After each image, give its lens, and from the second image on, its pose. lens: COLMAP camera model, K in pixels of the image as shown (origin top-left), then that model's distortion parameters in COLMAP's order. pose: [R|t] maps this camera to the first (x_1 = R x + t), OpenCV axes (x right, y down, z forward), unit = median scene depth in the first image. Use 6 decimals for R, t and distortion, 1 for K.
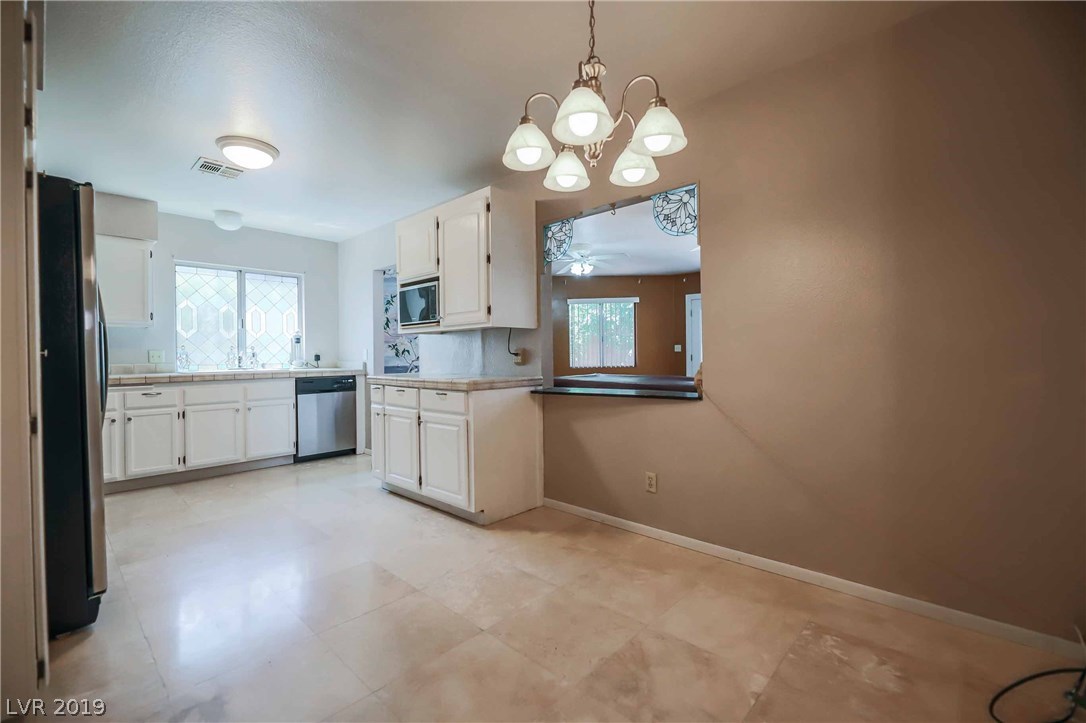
lens RADIAL K [[469.8, 0, 541.3], [0, 469.8, 357.3], [0, 0, 1]] dist [0.000928, -0.004451]
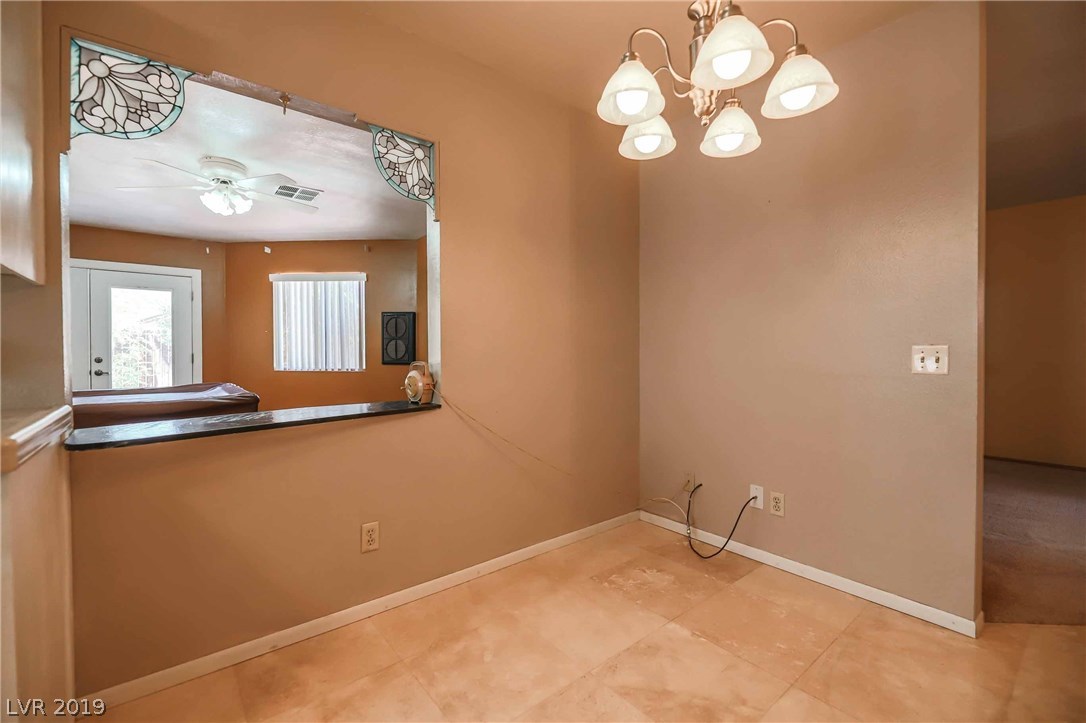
lens RADIAL K [[464.7, 0, 541.7], [0, 464.7, 357.0], [0, 0, 1]] dist [-0.000052, -0.002978]
pose [[0.129033, -0.004506, 0.991630, -0.285560], [0.005701, 0.999977, 0.003802, -0.000713], [-0.991624, 0.005163, 0.129056, 0.454886]]
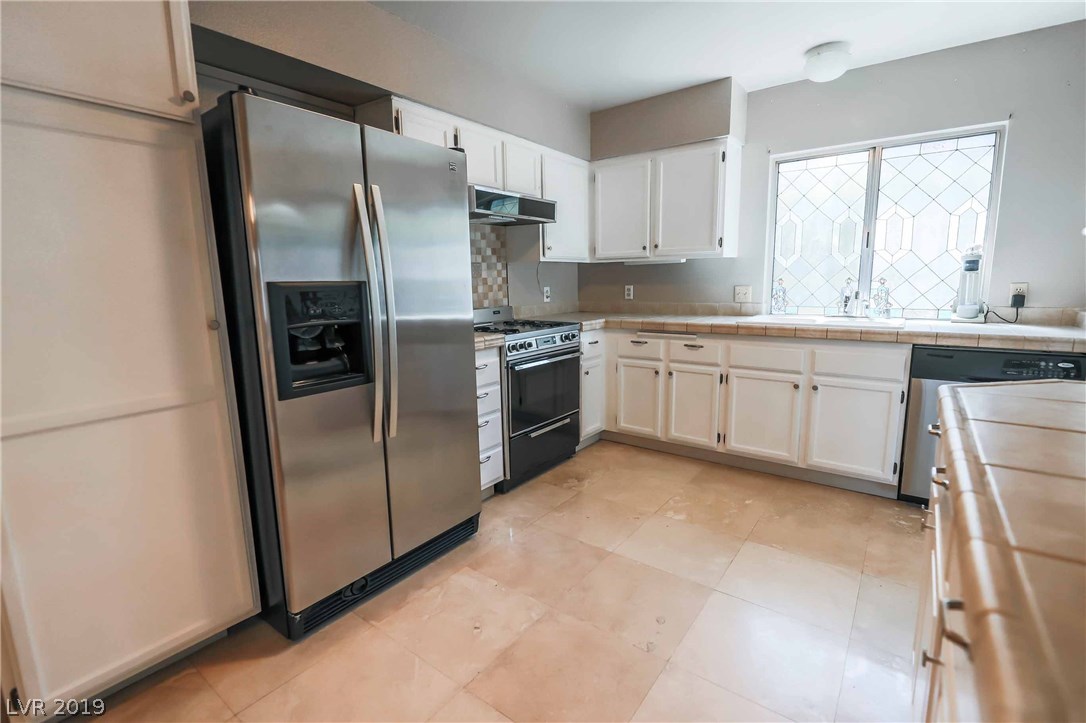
lens RADIAL K [[491.2, 0, 541.7], [0, 491.2, 356.4], [0, 0, 1]] dist [-0.001722, -0.001009]
pose [[0.109442, 0.162653, -0.980595, -0.054153], [0.010108, 0.986288, 0.164726, -0.040337], [0.993942, -0.027939, 0.106297, 0.640651]]
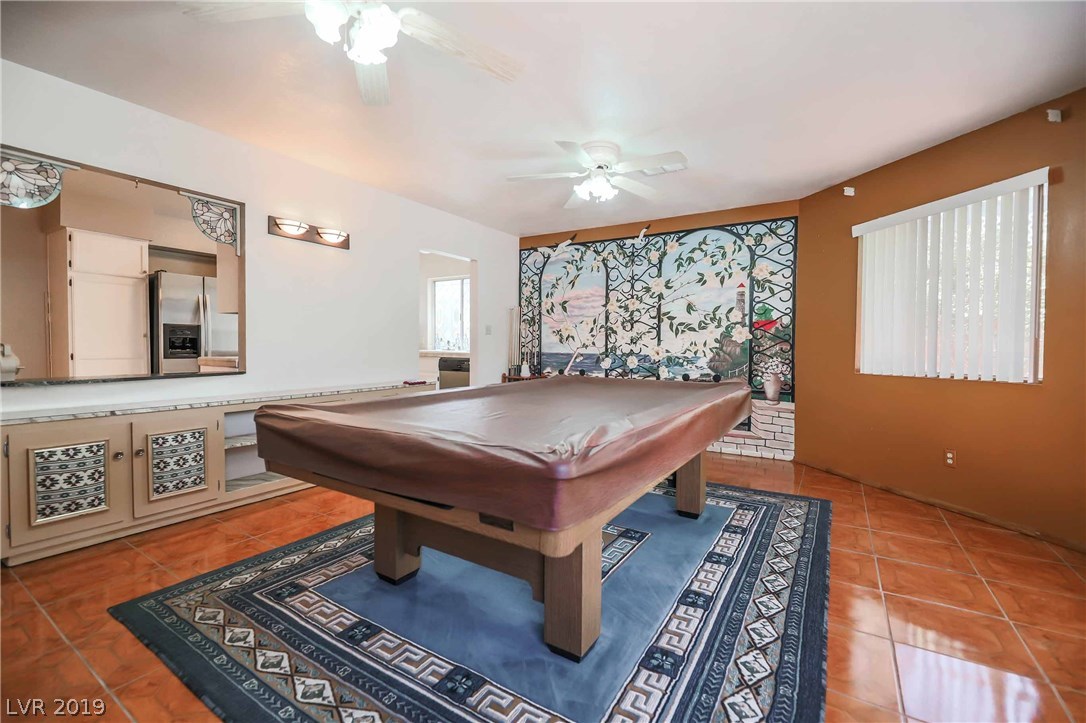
lens RADIAL K [[464.7, 0, 541.7], [0, 464.7, 357.0], [0, 0, 1]] dist [-0.000052, -0.002978]
pose [[0.187563, 0.037636, -0.981531, 0.919531], [-0.016687, 0.999244, 0.035126, -0.008279], [0.982111, 0.009790, 0.188049, 1.213884]]
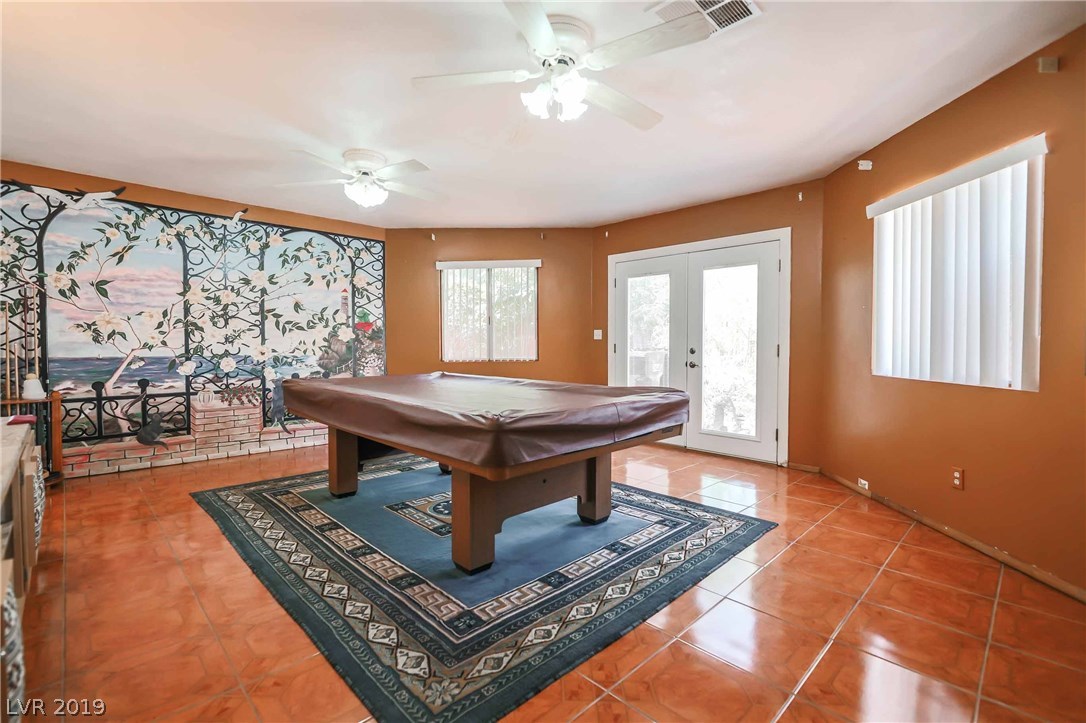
lens RADIAL K [[485.7, 0, 540.6], [0, 485.7, 356.6], [0, 0, 1]] dist [-0.001231, -0.000905]
pose [[0.999064, 0.009934, -0.042091, 0.480725], [-0.009071, 0.999746, 0.020641, -0.002095], [0.042285, -0.020240, 0.998901, 0.583442]]
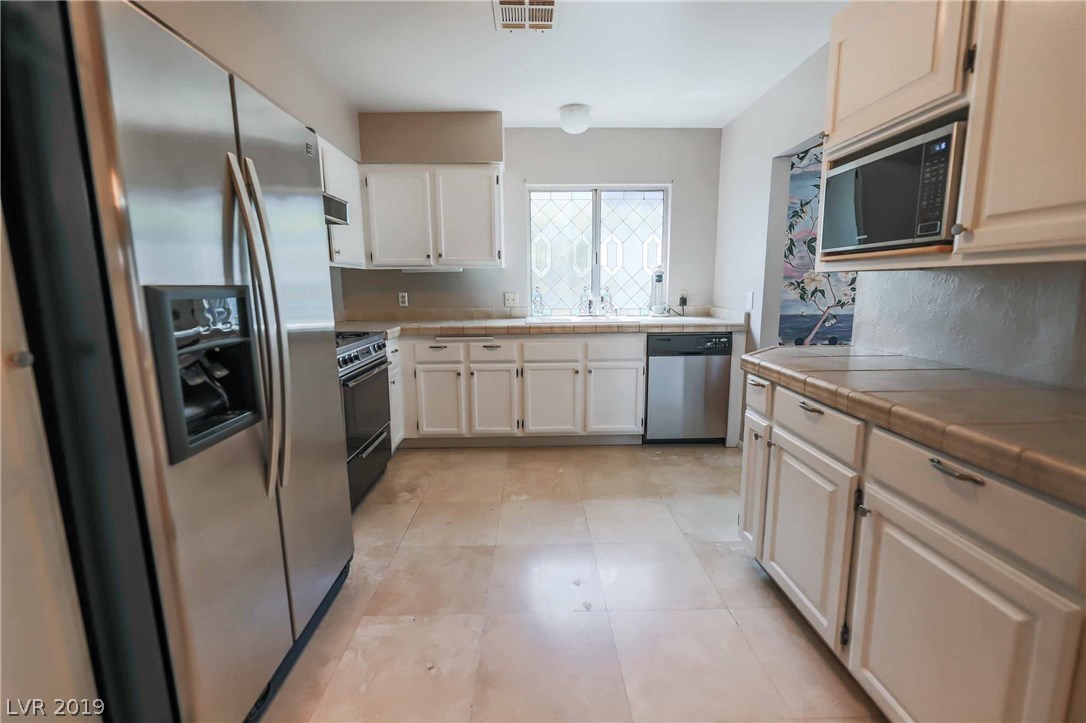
lens RADIAL K [[464.7, 0, 541.7], [0, 464.7, 357.0], [0, 0, 1]] dist [-0.000052, -0.002978]
pose [[0.699408, 0.115017, -0.705407, -0.151820], [-0.002040, 0.987284, 0.158955, -0.038559], [0.714719, -0.109735, 0.690749, 0.454546]]
